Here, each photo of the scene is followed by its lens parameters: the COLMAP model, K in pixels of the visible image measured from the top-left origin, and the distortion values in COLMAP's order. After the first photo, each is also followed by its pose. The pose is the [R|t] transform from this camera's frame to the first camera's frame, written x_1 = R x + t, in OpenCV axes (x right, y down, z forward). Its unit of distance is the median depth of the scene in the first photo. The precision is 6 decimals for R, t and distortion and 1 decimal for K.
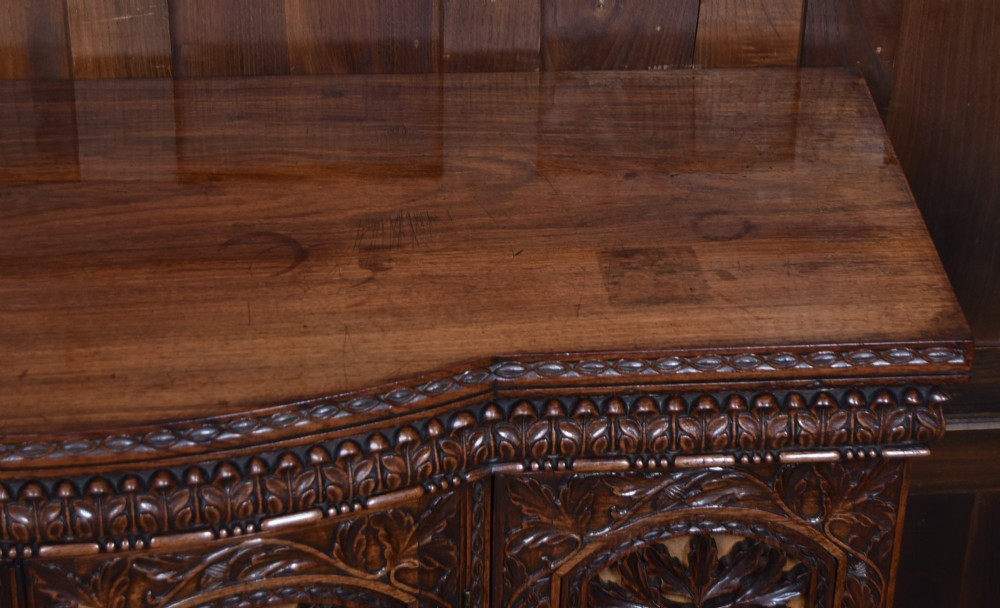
lens RADIAL K [[2471.0, 0, 597.9], [0, 2471.0, 226.5], [0, 0, 1]] dist [-0.005709, 0.000000]
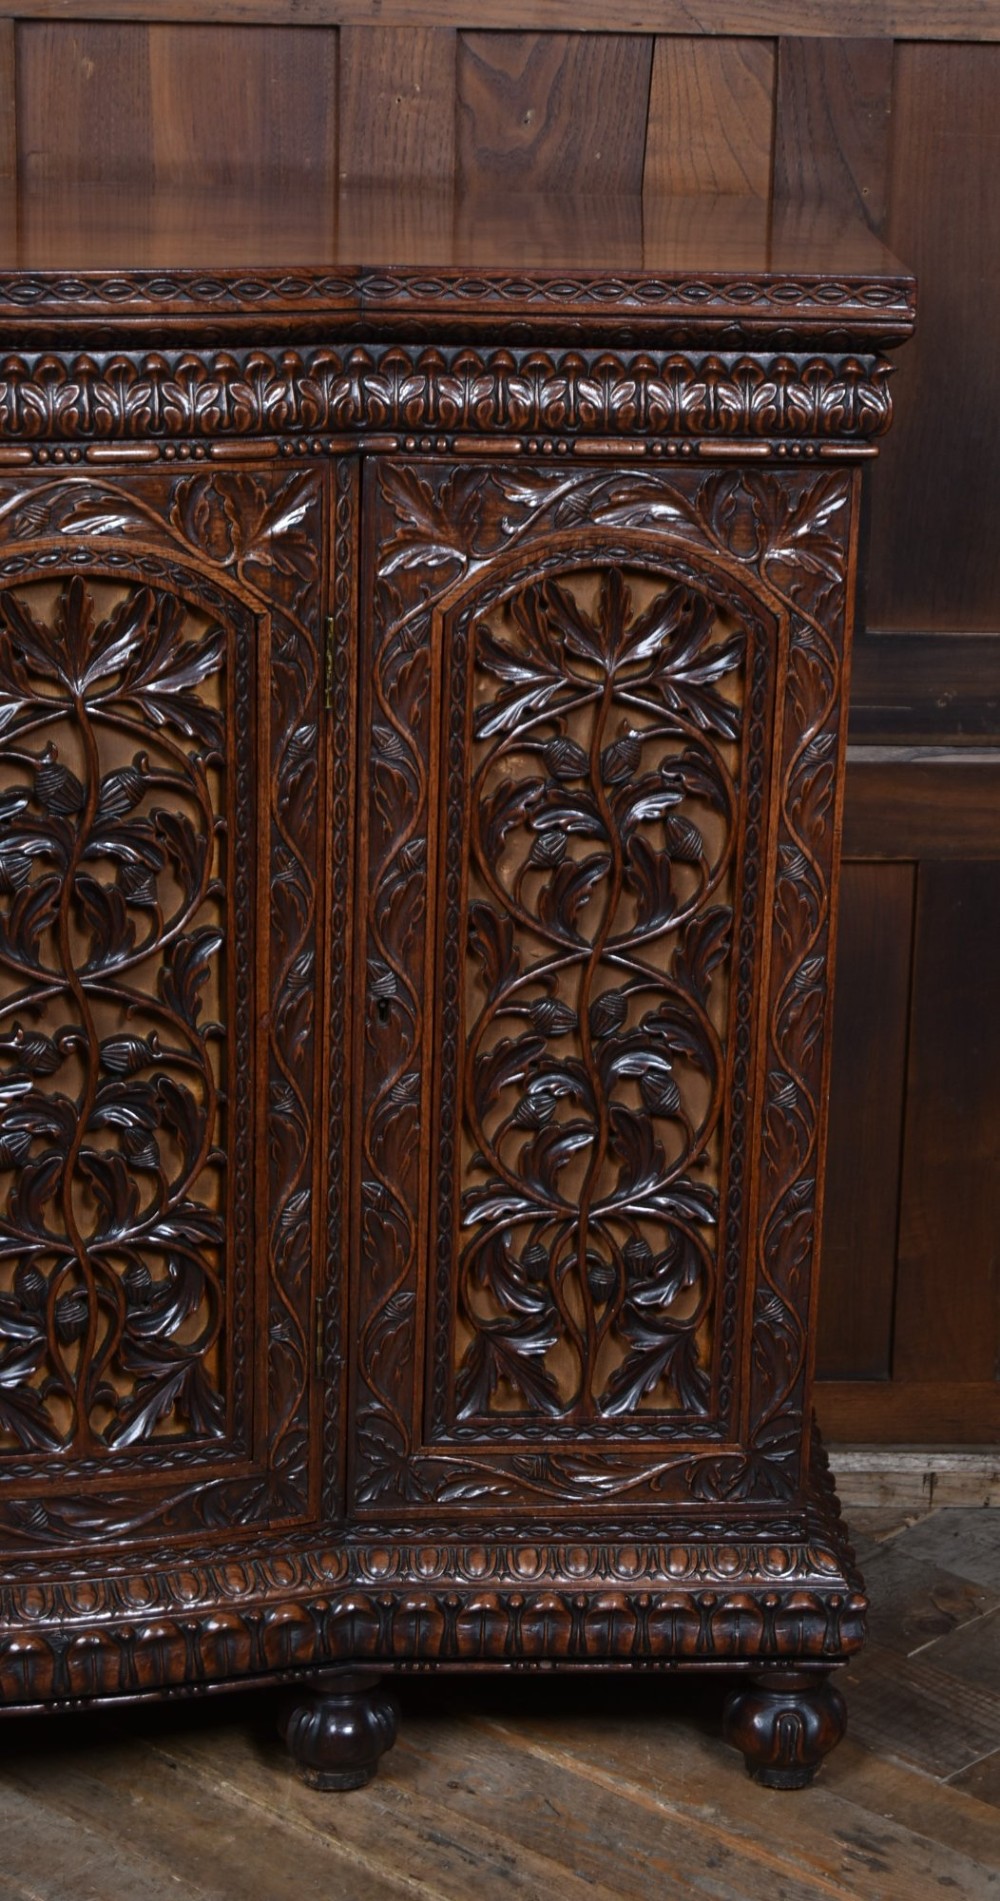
lens RADIAL K [[4192.3, 0, 594.0], [0, 4192.3, 969.8], [0, 0, 1]] dist [0.036730, 0.000000]
pose [[0.998929, 0.008521, -0.045473, 0.105905], [-0.019671, 0.967849, -0.250761, 0.638078], [0.041875, 0.251387, 0.966980, -0.357721]]
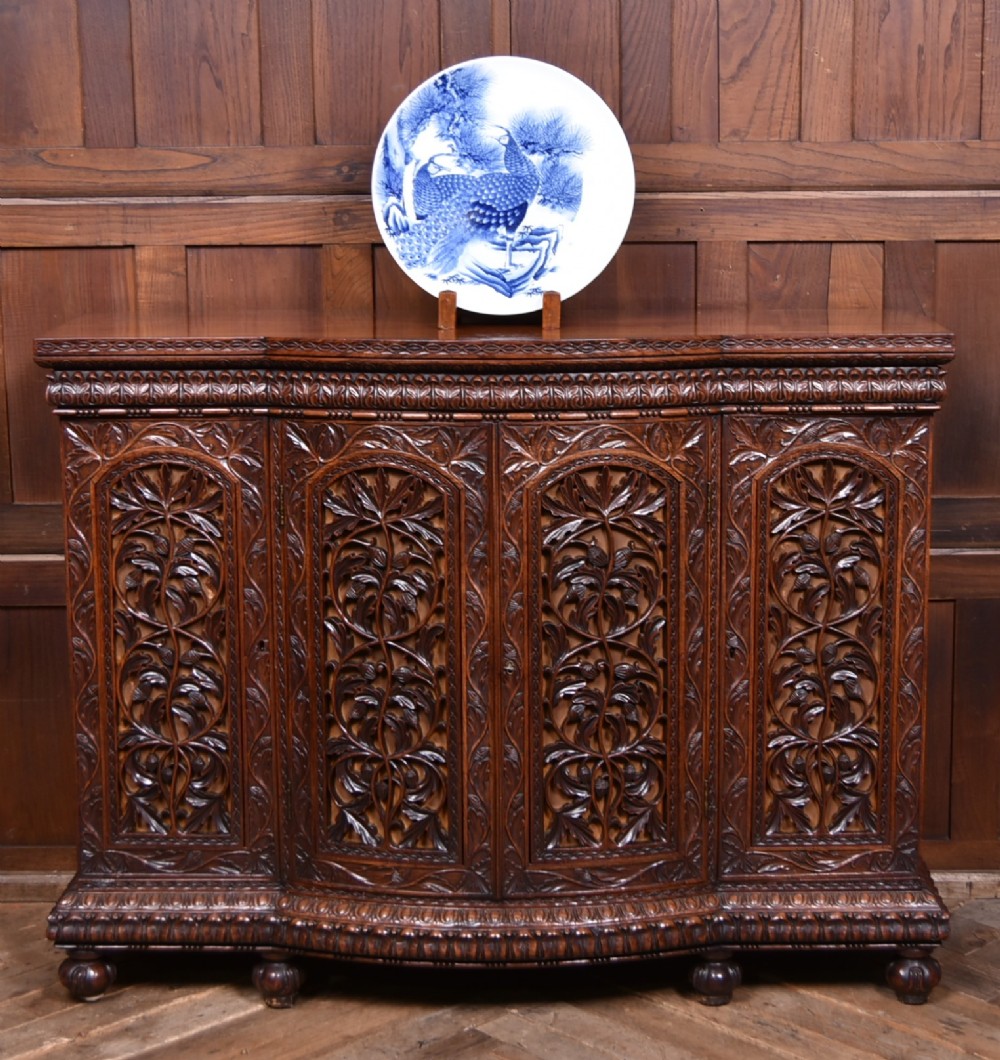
lens RADIAL K [[2306.2, 0, 554.3], [0, 2306.2, 468.5], [0, 0, 1]] dist [-0.014740, 0.000000]
pose [[0.993026, -0.020505, -0.116100, 0.040241], [-0.025143, 0.925270, -0.378476, 0.868106], [0.115184, 0.378755, 0.918301, -0.747133]]
